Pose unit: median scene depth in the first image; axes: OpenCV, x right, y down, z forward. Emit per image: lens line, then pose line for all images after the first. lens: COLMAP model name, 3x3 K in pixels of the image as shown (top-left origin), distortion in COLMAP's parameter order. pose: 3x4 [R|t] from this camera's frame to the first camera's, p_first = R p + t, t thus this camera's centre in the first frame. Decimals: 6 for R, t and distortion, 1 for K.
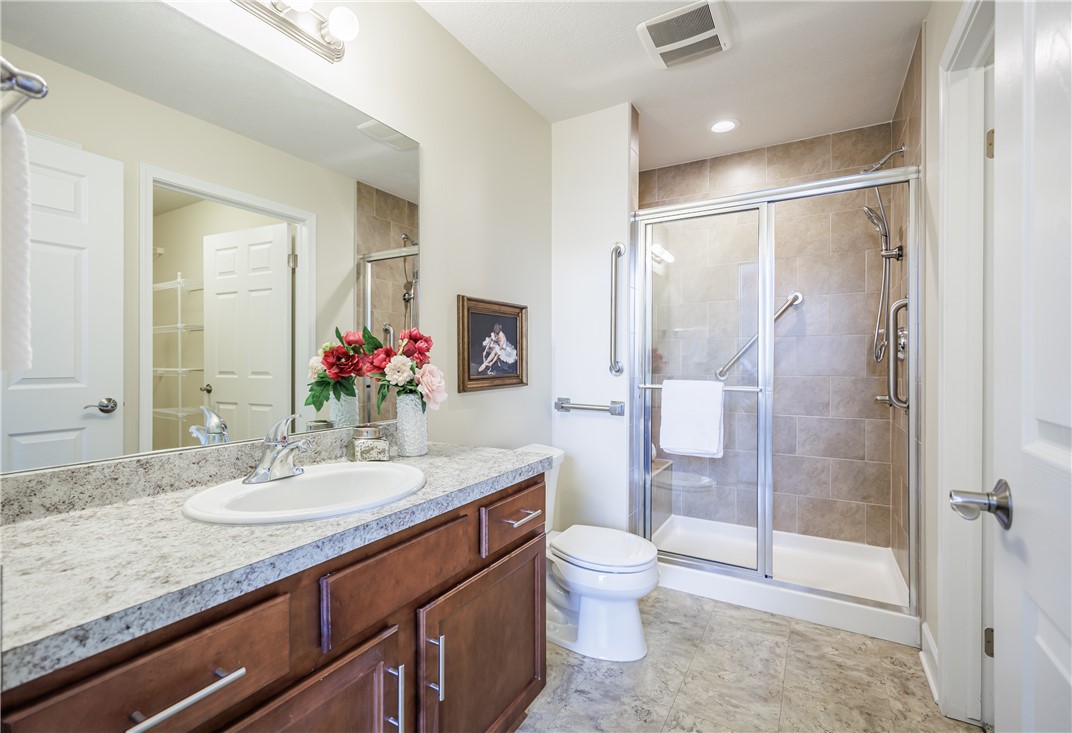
lens RADIAL K [[493.8, 0, 541.3], [0, 493.8, 364.9], [0, 0, 1]] dist [0.001193, 0.000231]
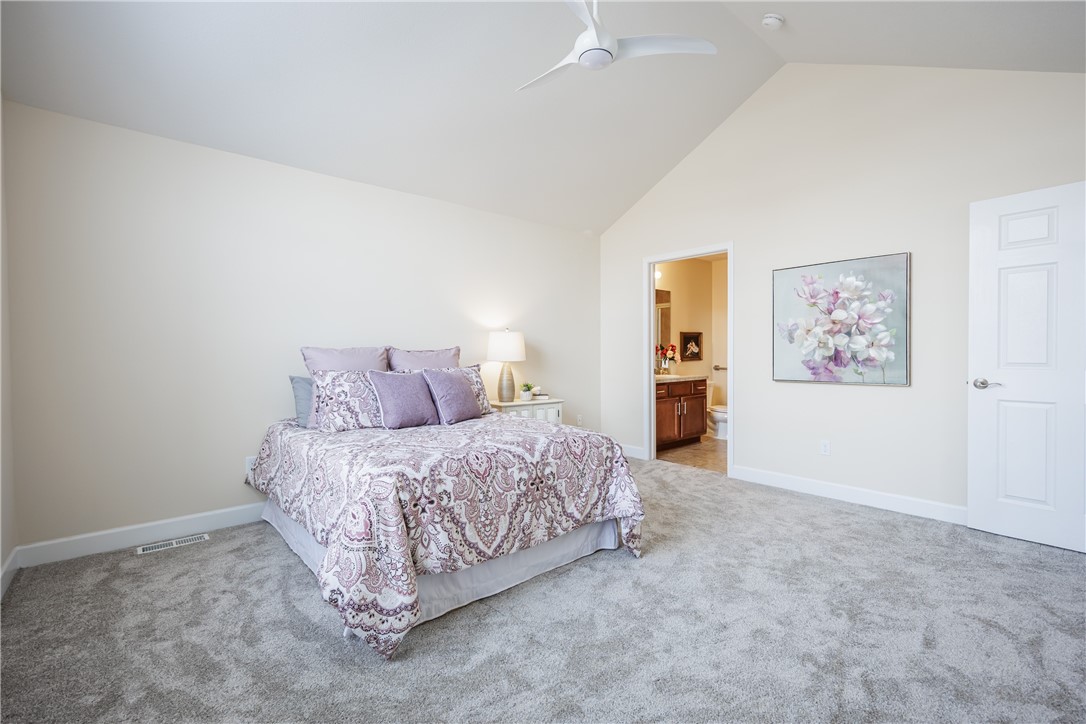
lens RADIAL K [[474.6, 0, 541.9], [0, 474.6, 364.7], [0, 0, 1]] dist [0.001436, 0.000356]
pose [[0.937504, 0.013381, -0.347716, 0.087835], [-0.003444, 0.999568, 0.029179, -0.014667], [0.347956, -0.026158, 0.937146, -2.937437]]
